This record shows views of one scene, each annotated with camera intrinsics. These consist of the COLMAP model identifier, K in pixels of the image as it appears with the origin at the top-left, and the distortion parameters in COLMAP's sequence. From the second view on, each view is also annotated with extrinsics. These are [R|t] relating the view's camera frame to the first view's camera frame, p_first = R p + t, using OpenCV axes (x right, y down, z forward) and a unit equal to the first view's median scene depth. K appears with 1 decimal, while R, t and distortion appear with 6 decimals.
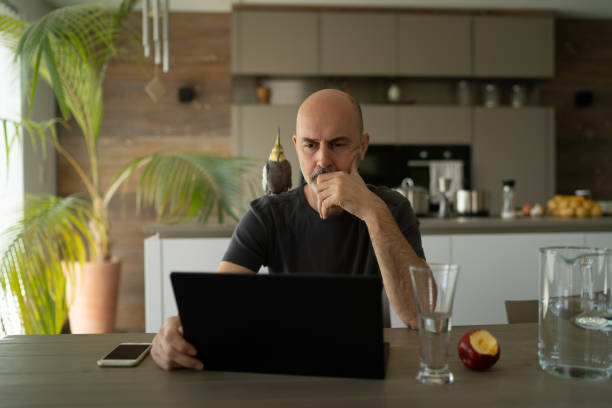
lens RADIAL K [[625.4, 0, 306.0], [0, 625.4, 204.0], [0, 0, 1]] dist [0.001212, 0.001068]
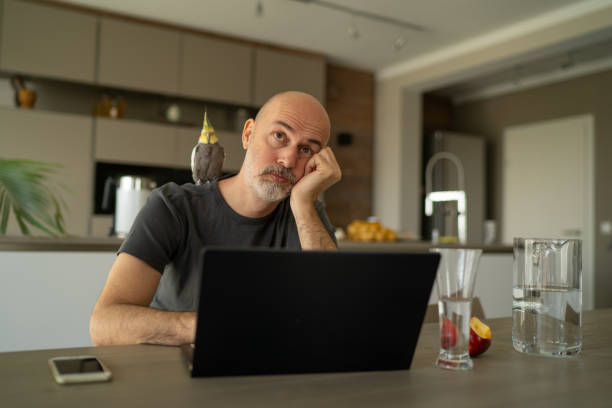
lens RADIAL K [[645.6, 0, 310.7], [0, 645.6, 196.7], [0, 0, 1]] dist [-0.001408, 0.009755]
pose [[0.882511, 0.054109, 0.467168, -0.178671], [-0.014173, 0.995968, -0.088582, 0.043895], [-0.470078, 0.071553, 0.879720, 0.082253]]
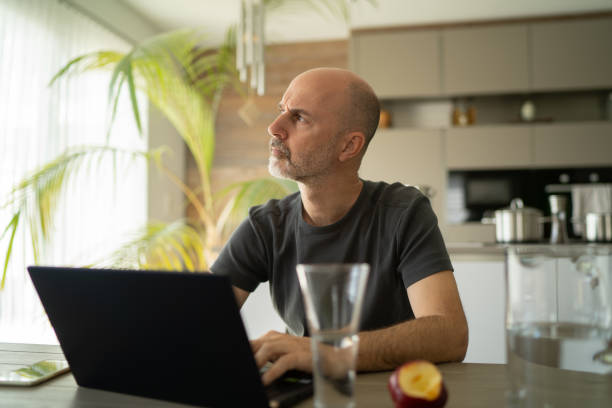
lens RADIAL K [[625.4, 0, 306.0], [0, 625.4, 204.0], [0, 0, 1]] dist [0.001212, 0.001068]
pose [[0.963595, -0.010146, -0.267175, 0.102364], [-0.006386, 0.998121, -0.060936, 0.019144], [0.267291, 0.060424, 0.961719, 0.078198]]
